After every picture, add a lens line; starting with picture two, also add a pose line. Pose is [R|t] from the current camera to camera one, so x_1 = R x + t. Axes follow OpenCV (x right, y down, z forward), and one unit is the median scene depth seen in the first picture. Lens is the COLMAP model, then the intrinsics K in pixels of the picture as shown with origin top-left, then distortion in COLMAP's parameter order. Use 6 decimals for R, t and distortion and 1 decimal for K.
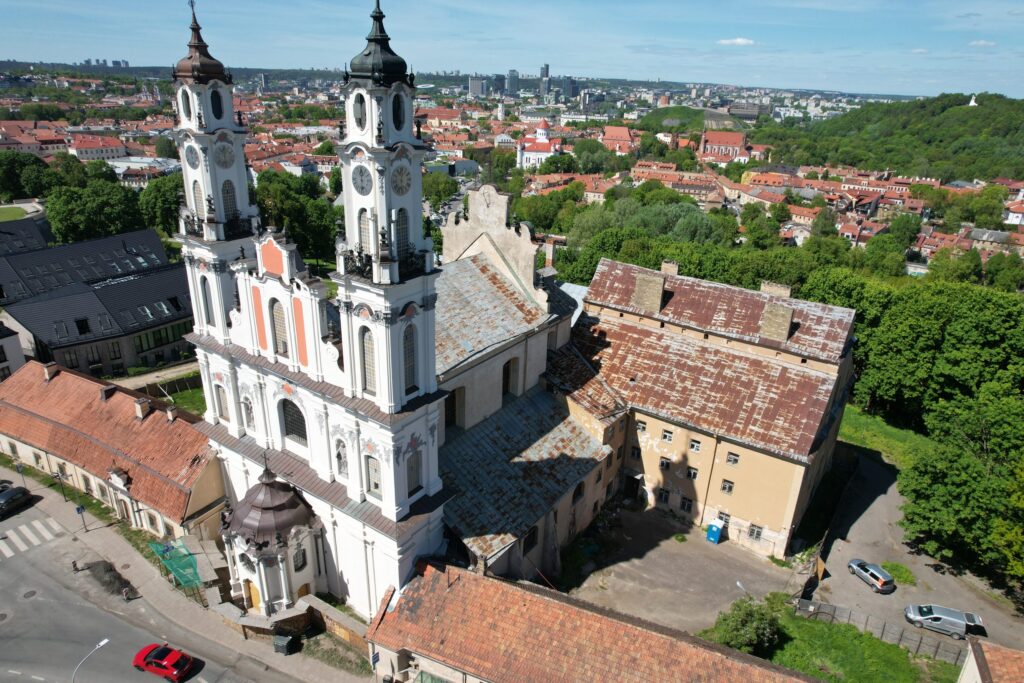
lens RADIAL K [[655.3, 0, 510.2], [0, 655.3, 342.5], [0, 0, 1]] dist [-0.081195, 0.072634]
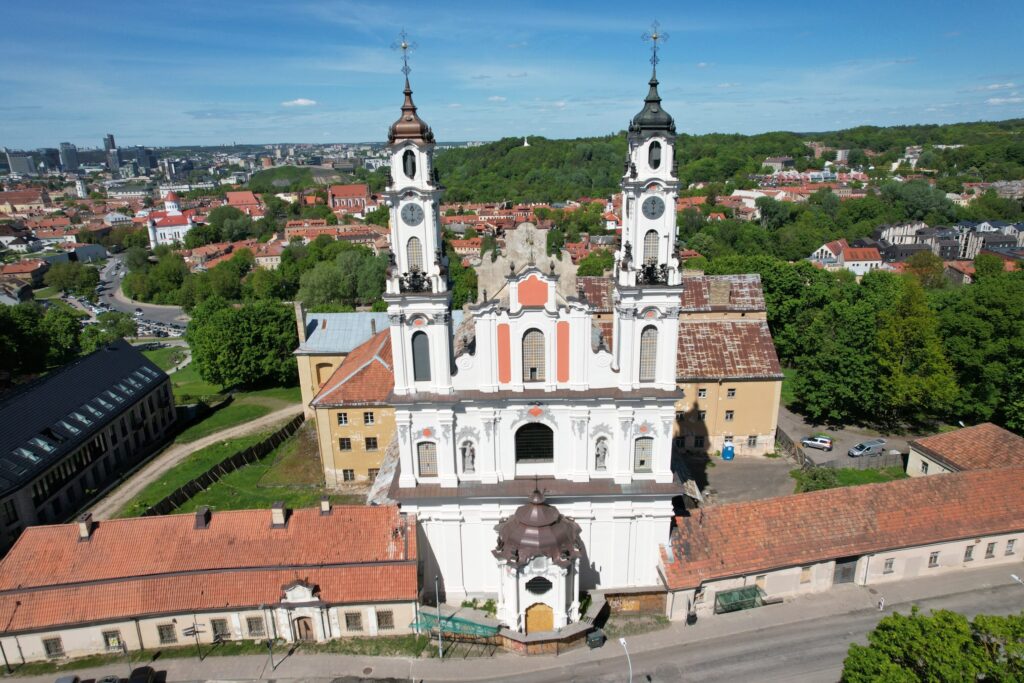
lens RADIAL K [[652.8, 0, 512.0], [0, 652.8, 341.5], [0, 0, 1]] dist [-0.078311, 0.069917]
pose [[0.820704, -0.215079, 0.529326, -0.666829], [0.257916, 0.966140, -0.007323, -0.032279], [-0.509828, 0.142532, 0.848387, 0.054056]]
